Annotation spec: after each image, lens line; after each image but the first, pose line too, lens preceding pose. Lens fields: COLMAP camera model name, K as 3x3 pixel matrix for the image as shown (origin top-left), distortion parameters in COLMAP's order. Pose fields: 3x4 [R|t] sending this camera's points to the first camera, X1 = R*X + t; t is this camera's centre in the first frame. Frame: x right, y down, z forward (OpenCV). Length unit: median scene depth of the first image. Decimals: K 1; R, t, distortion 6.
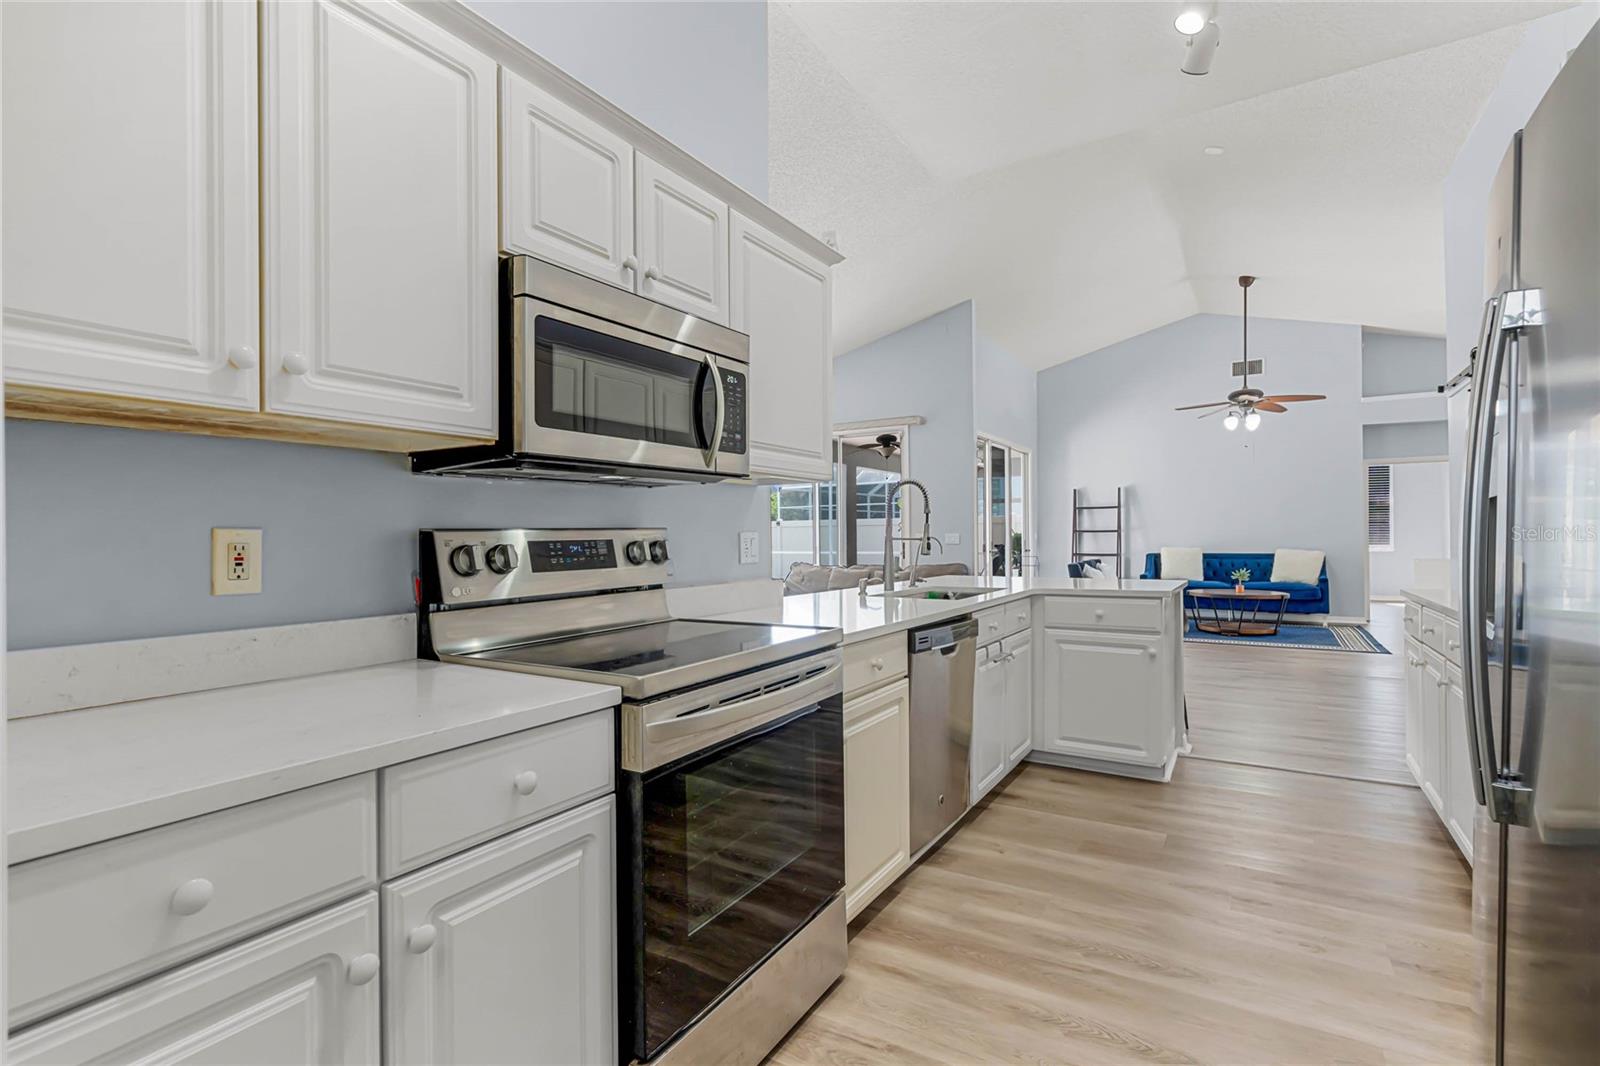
lens RADIAL K [[767.4, 0, 794.9], [0, 767.4, 531.2], [0, 0, 1]] dist [-0.001919, 0.001305]
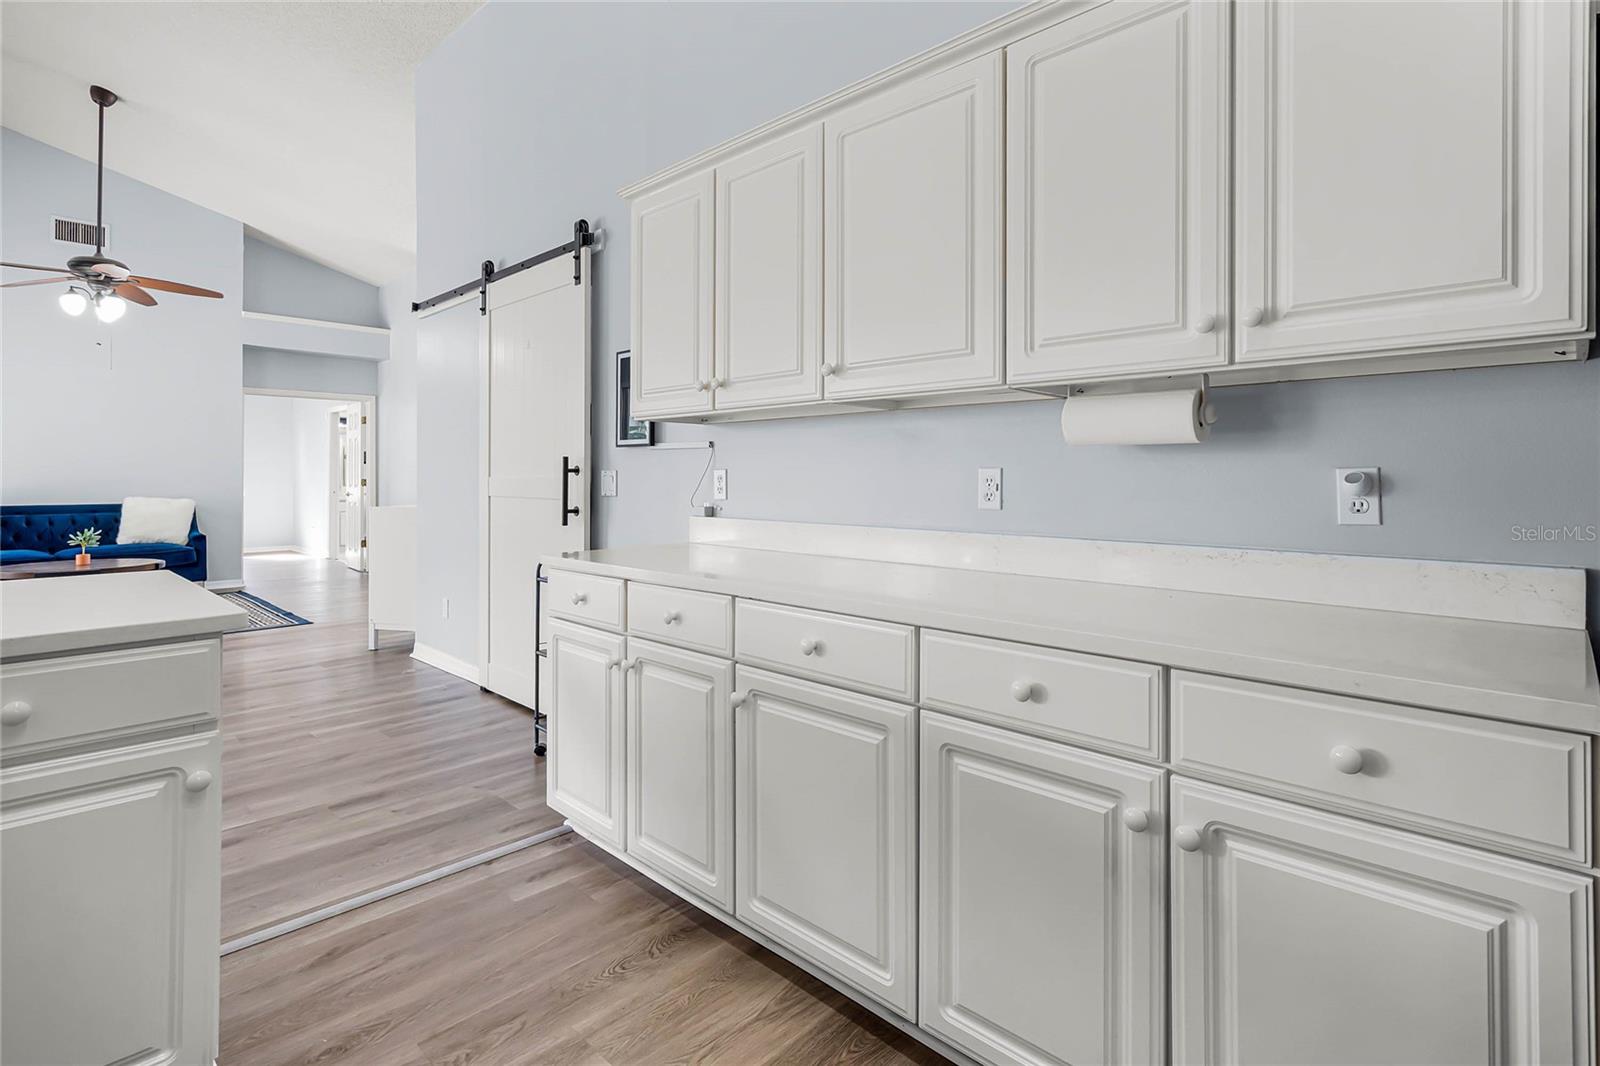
lens RADIAL K [[767.4, 0, 770.2], [0, 767.4, 474.0], [0, 0, 1]] dist [-0.001919, 0.001305]
pose [[0.218295, 0.013588, 0.975788, 0.068466], [-0.011062, 0.999873, -0.011449, 0.003150], [-0.975820, -0.008294, 0.218418, 0.284133]]
